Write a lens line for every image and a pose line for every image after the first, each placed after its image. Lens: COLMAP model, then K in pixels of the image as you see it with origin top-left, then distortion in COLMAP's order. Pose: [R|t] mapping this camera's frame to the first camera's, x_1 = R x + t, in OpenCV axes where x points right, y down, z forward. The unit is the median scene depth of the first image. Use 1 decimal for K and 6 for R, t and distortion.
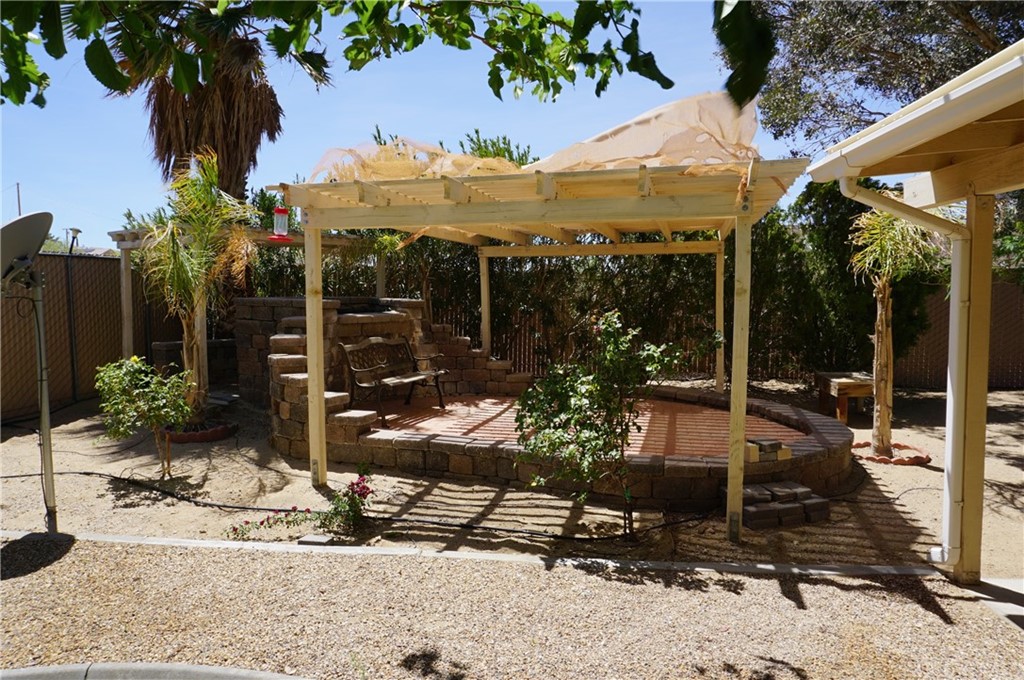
lens RADIAL K [[687.6, 0, 508.2], [0, 687.6, 335.7], [0, 0, 1]] dist [-0.052251, 0.031521]
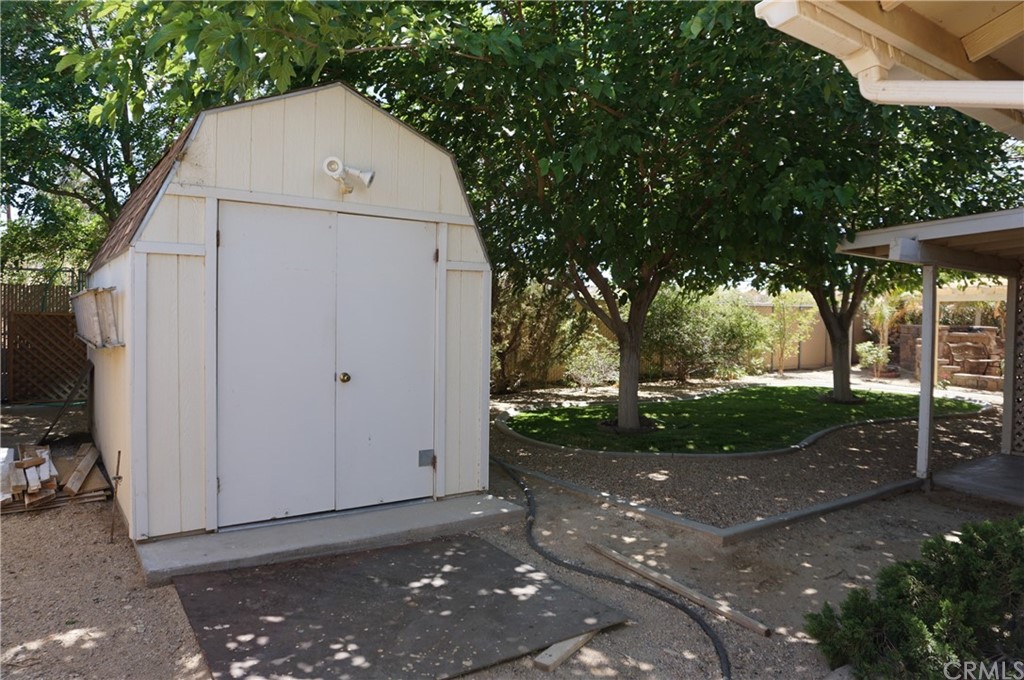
lens RADIAL K [[687.6, 0, 507.9], [0, 687.6, 336.3], [0, 0, 1]] dist [-0.052251, 0.031521]
pose [[0.653198, 0.028879, -0.756637, 0.684780], [-0.065274, 0.997700, -0.018271, 0.163592], [0.754369, 0.061323, 0.653580, -2.181928]]
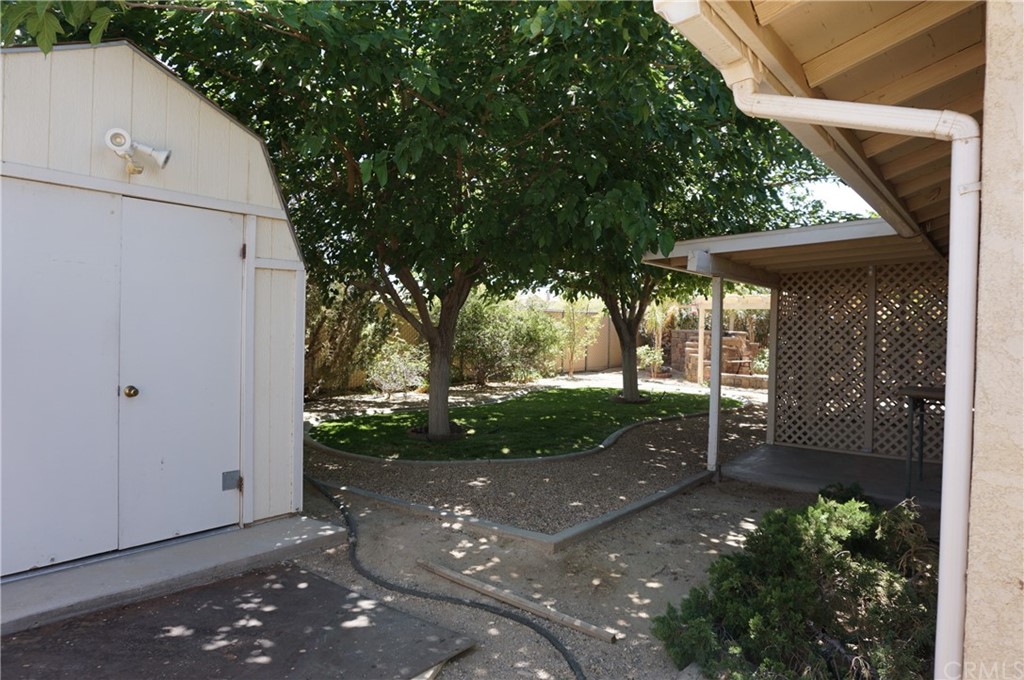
lens RADIAL K [[687.6, 0, 510.5], [0, 687.6, 334.8], [0, 0, 1]] dist [-0.052251, 0.031521]
pose [[0.853252, 0.024664, -0.520916, 0.620184], [-0.056014, 0.997437, -0.044523, 0.162533], [0.518483, 0.067168, 0.852446, -2.179112]]
